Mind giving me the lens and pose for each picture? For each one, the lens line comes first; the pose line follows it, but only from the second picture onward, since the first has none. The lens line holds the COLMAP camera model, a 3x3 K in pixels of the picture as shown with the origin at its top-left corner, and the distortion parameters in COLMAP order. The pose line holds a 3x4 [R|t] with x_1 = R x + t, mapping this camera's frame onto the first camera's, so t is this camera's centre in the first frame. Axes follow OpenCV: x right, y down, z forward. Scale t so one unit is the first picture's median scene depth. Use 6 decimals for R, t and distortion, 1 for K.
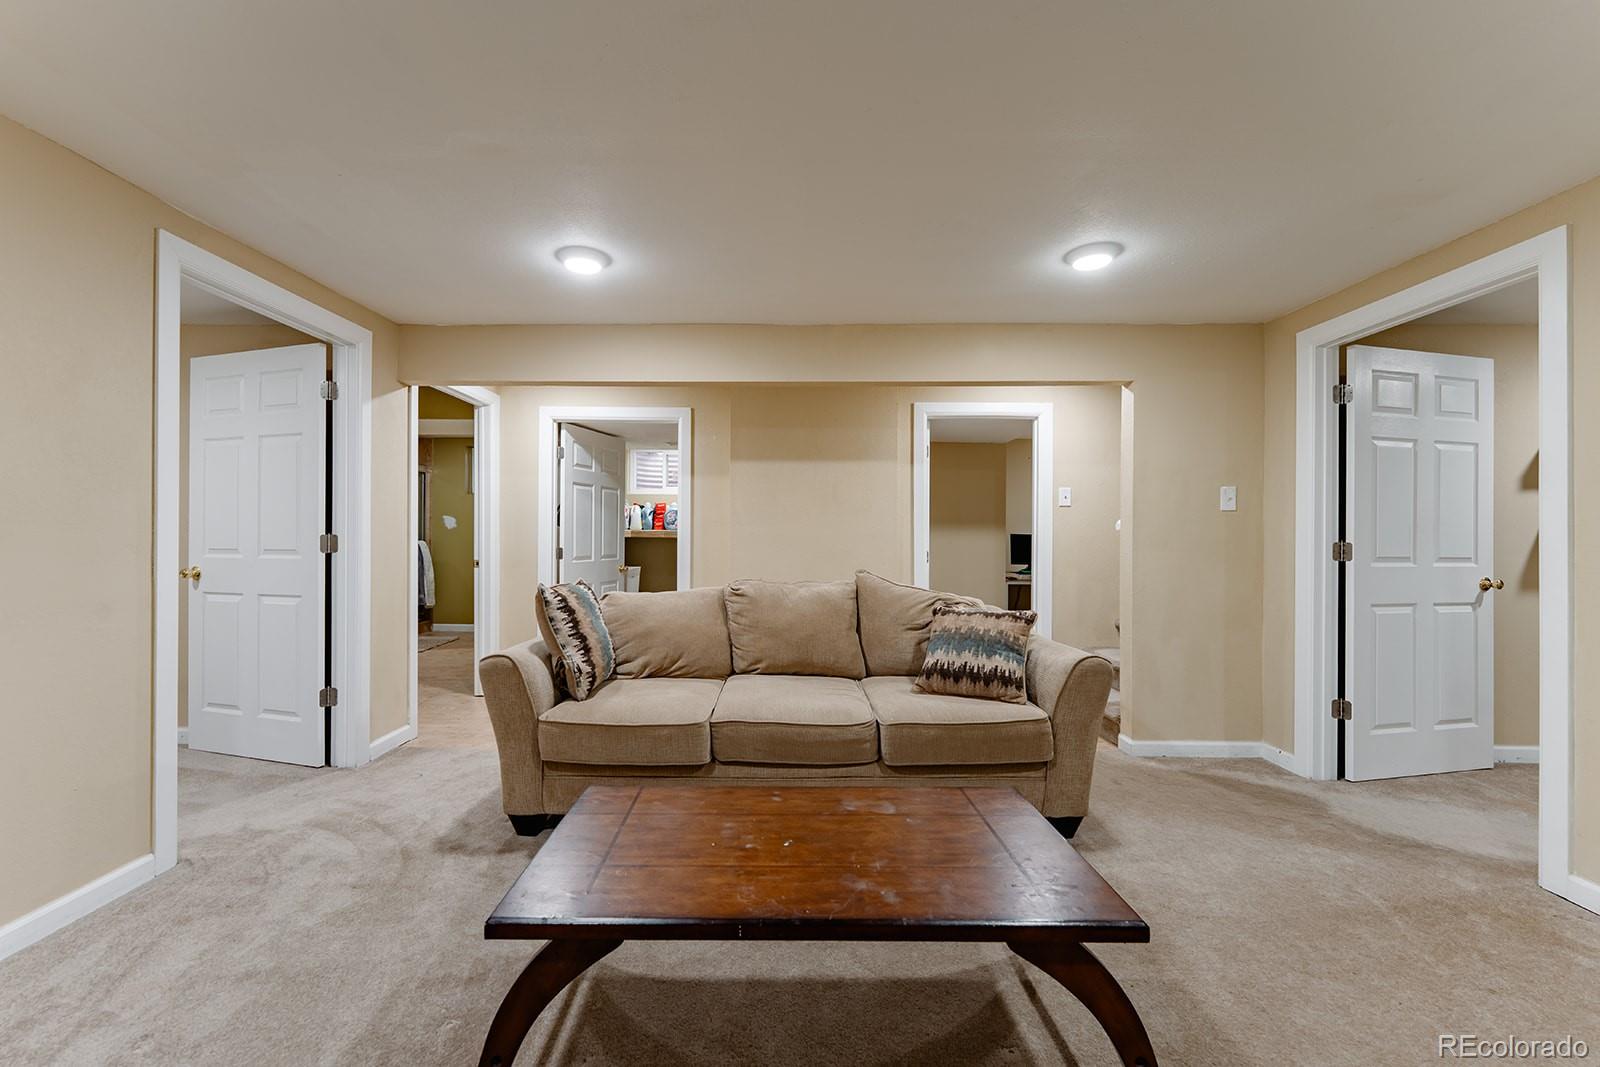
lens RADIAL K [[639.9, 0, 800.2], [0, 639.9, 534.3], [0, 0, 1]] dist [-0.003929, 0.000277]
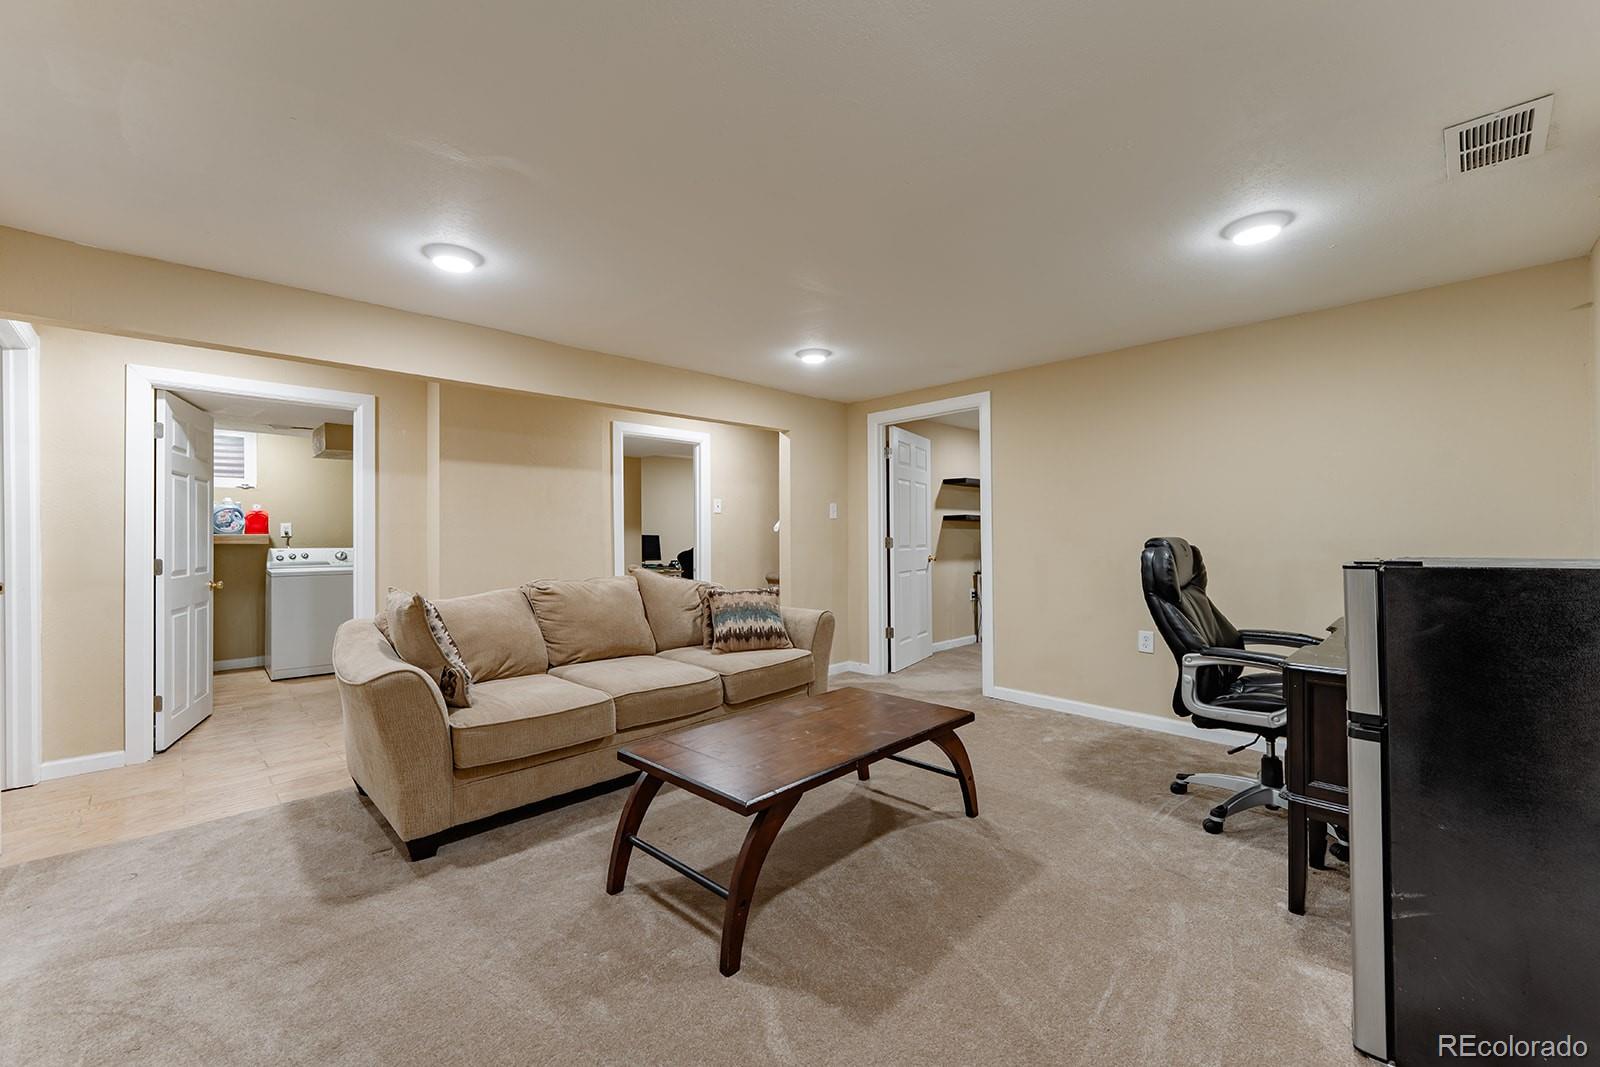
lens RADIAL K [[639.9, 0, 783.9], [0, 639.9, 531.1], [0, 0, 1]] dist [-0.003929, 0.000277]
pose [[0.706676, -0.005571, 0.707515, -0.601619], [0.010510, 0.999941, -0.002625, -0.003311], [-0.707459, 0.009291, 0.706693, -0.037725]]
